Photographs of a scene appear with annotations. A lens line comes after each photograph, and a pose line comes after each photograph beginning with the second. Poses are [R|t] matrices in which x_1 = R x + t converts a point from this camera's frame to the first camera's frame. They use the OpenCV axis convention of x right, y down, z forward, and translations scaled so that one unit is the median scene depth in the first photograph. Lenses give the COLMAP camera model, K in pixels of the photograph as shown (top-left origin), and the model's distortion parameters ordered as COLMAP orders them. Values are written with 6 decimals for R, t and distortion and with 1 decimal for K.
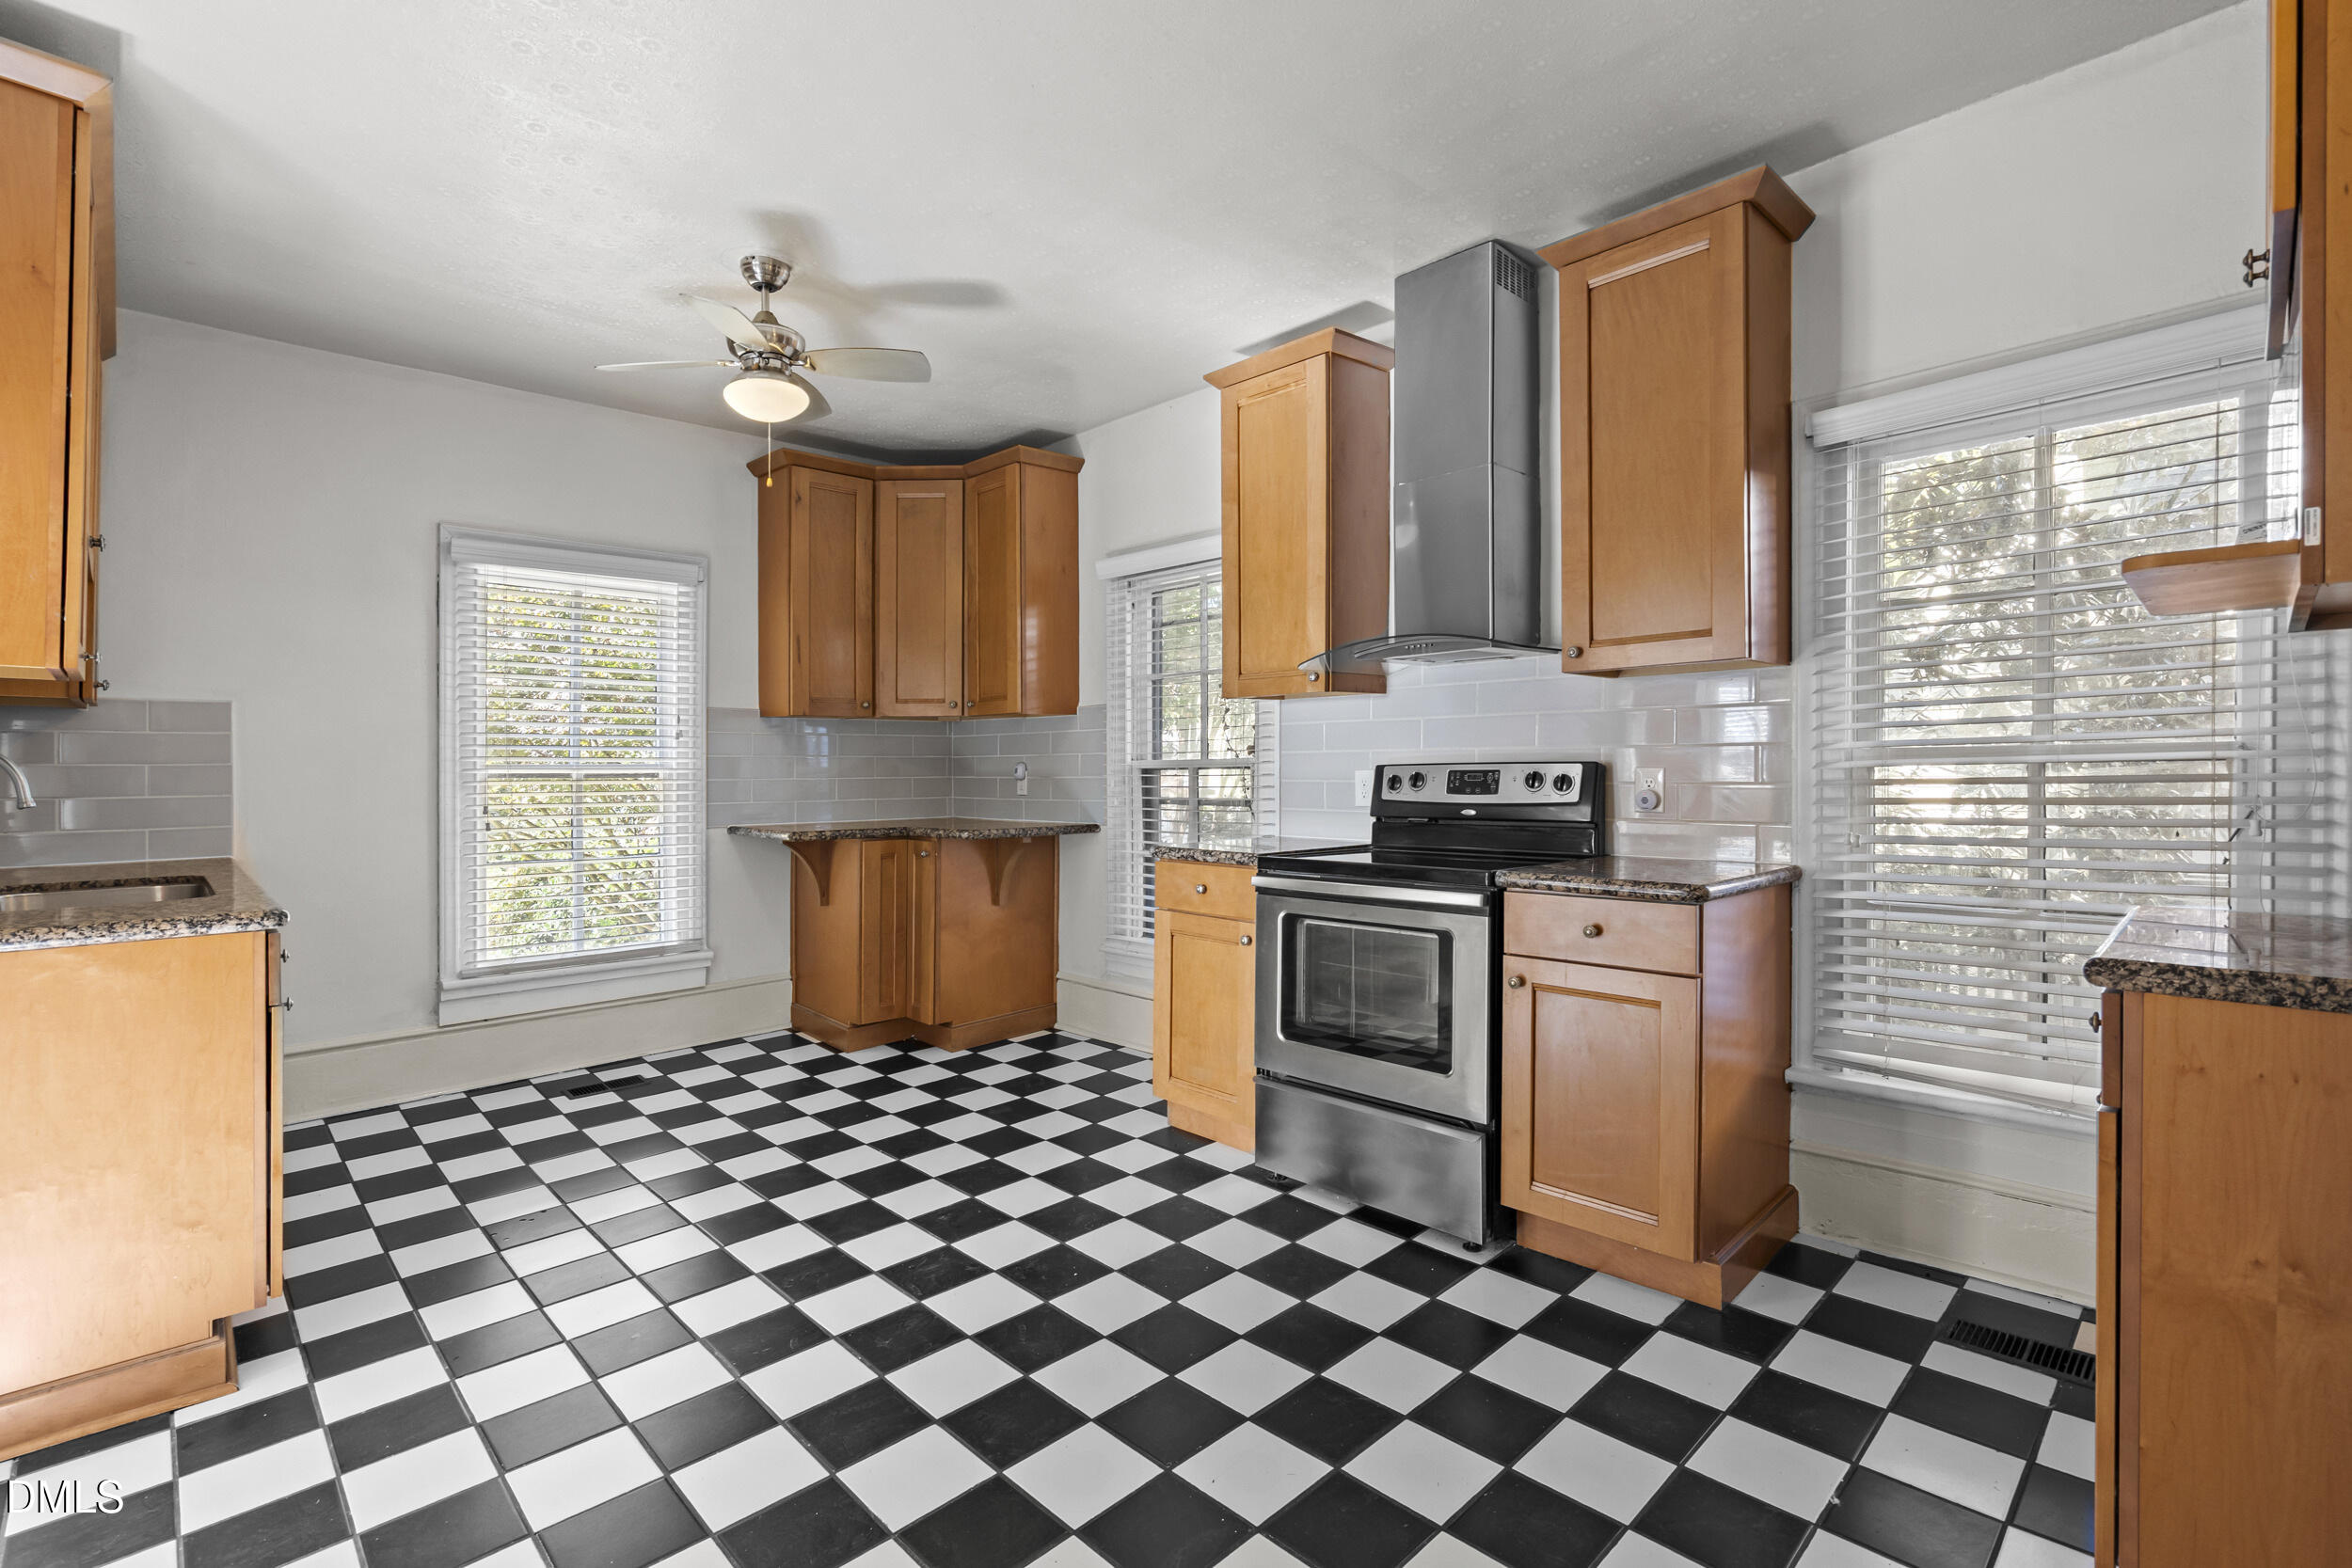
lens RADIAL K [[1068.6, 0, 1193.5], [0, 1068.6, 765.6], [0, 0, 1]] dist [-0.013005, 0.004094]
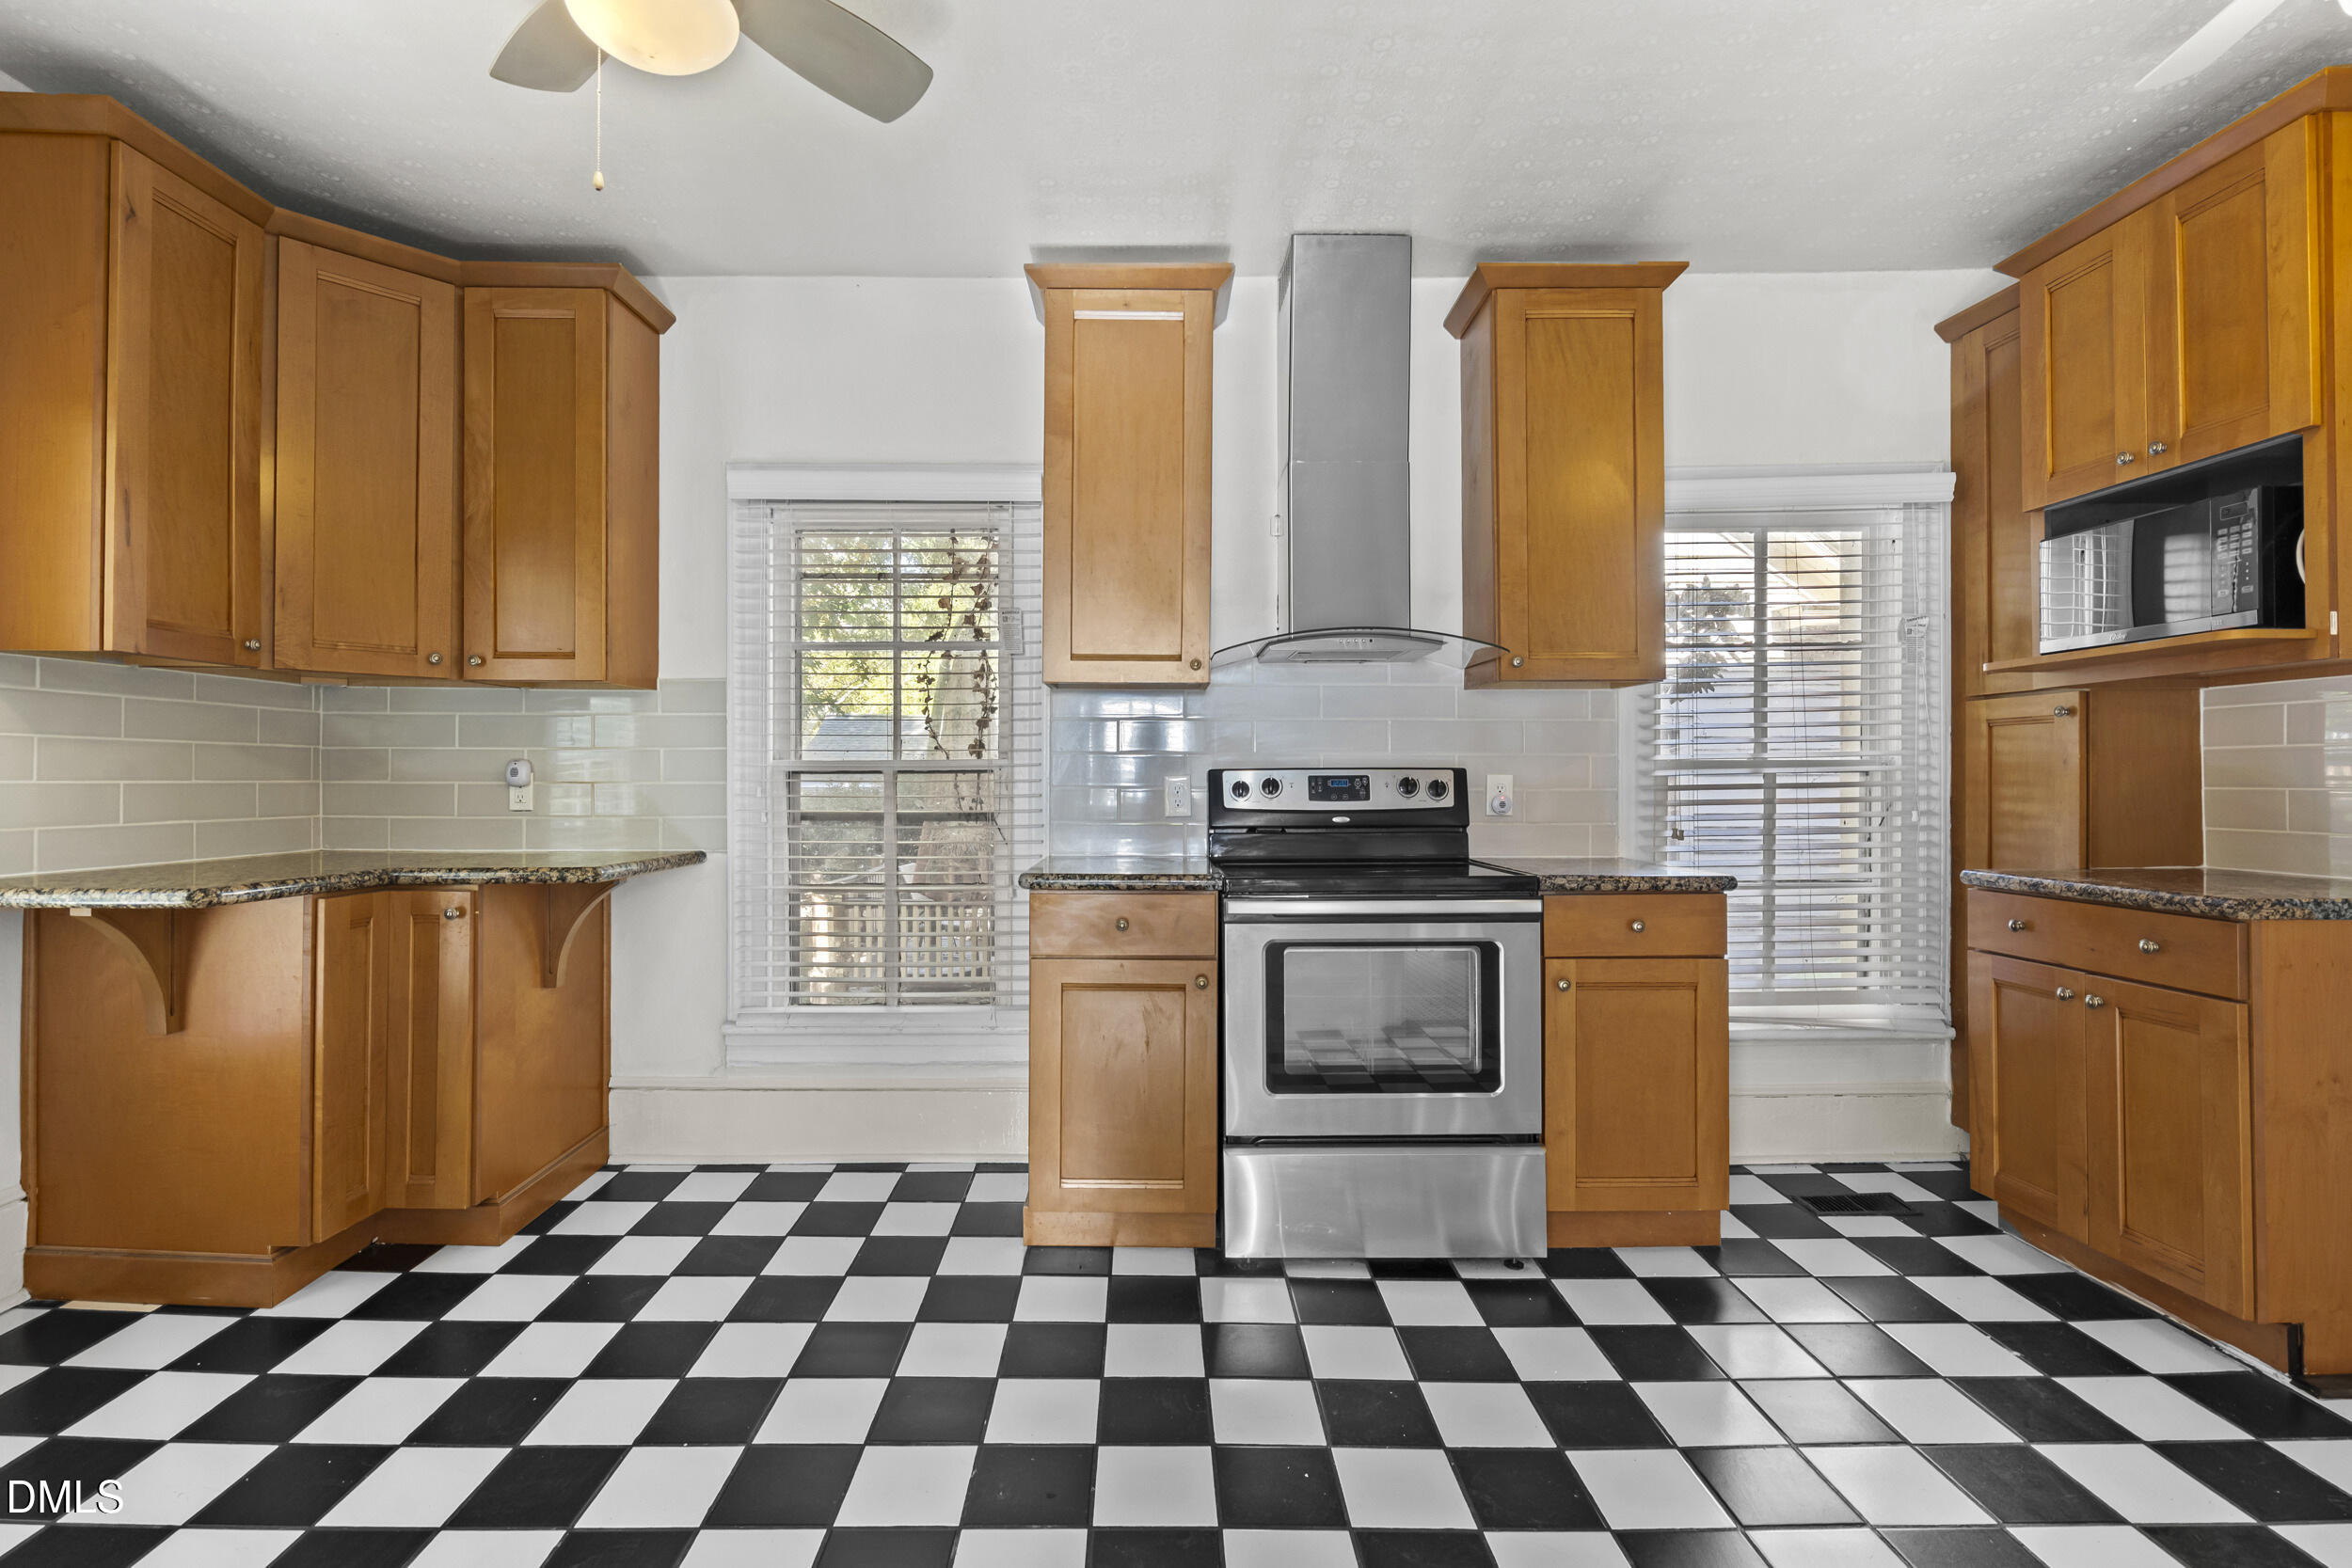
lens RADIAL K [[1068.6, 0, 1144.5], [0, 1068.6, 773.8], [0, 0, 1]] dist [-0.013005, 0.004094]
pose [[0.702208, 0.008038, 0.711926, -0.441852], [-0.008527, 0.999959, -0.002880, 0.005456], [-0.711921, -0.004048, 0.702248, 0.366502]]
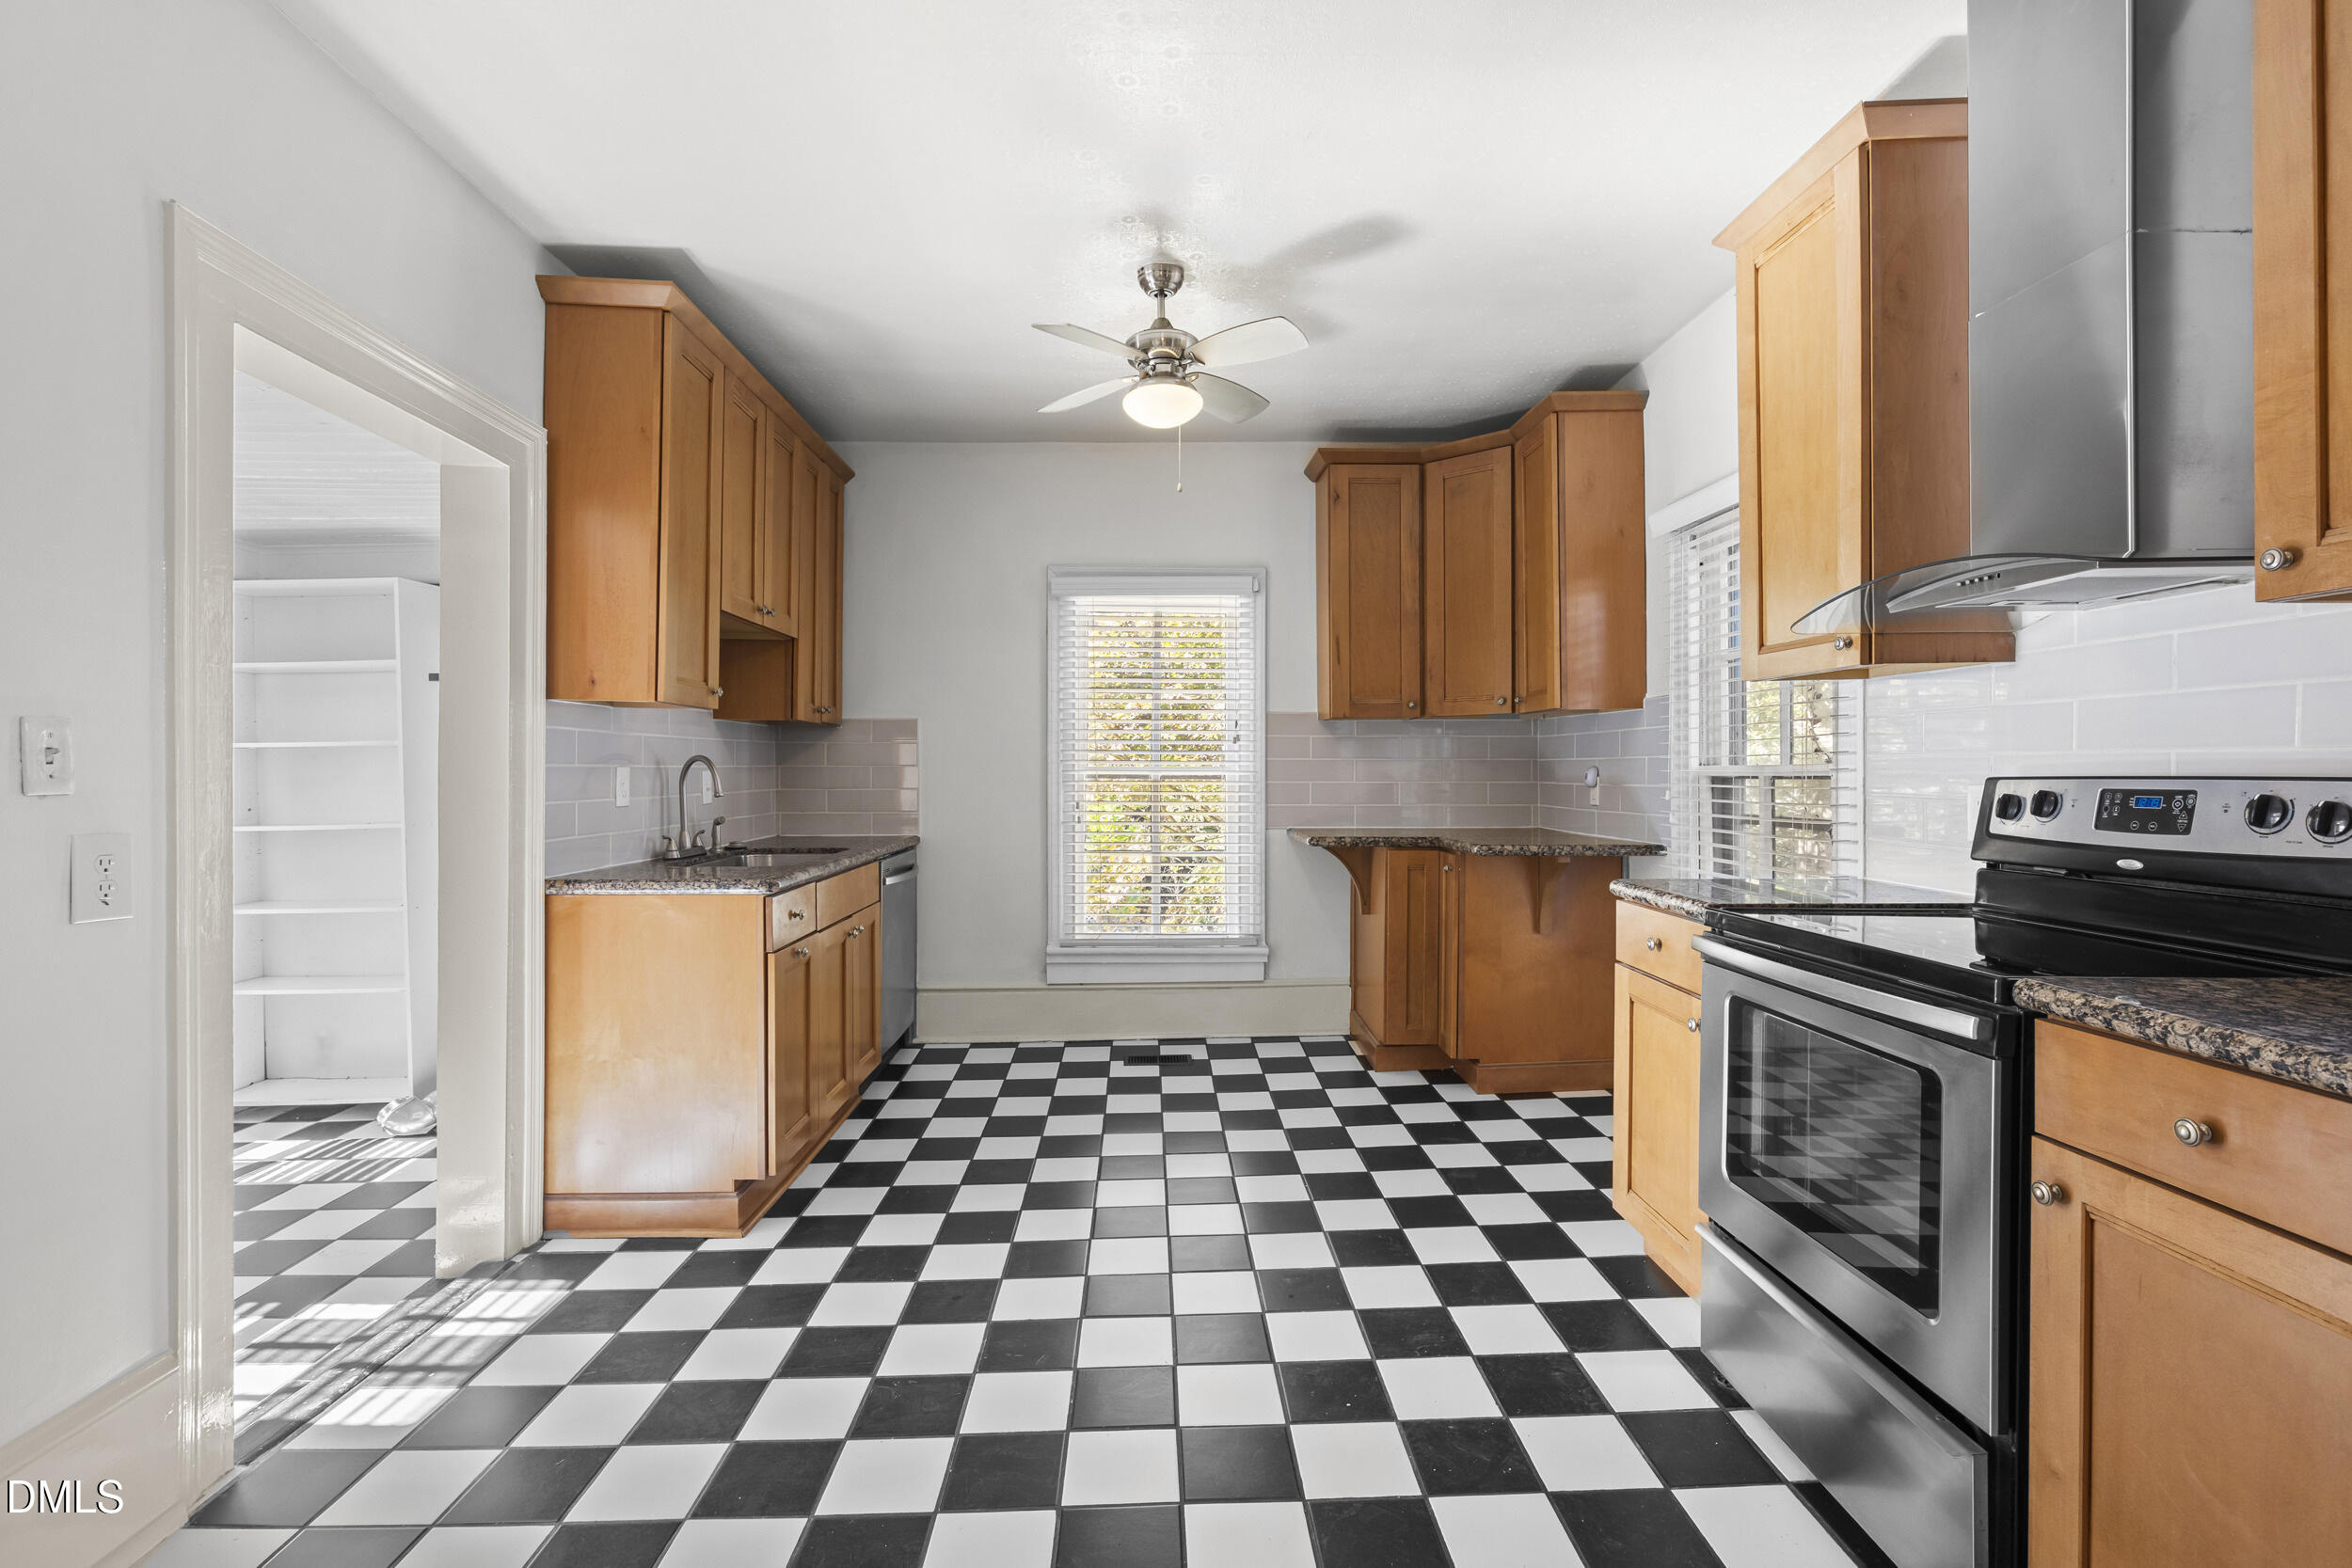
lens RADIAL K [[1068.6, 0, 1189.2], [0, 1068.6, 766.8], [0, 0, 1]] dist [-0.013005, 0.004094]
pose [[0.736688, 0.006189, -0.676205, 0.218601], [-0.004540, 0.999981, 0.004206, -0.006454], [0.676218, -0.000028, 0.736702, 0.205196]]
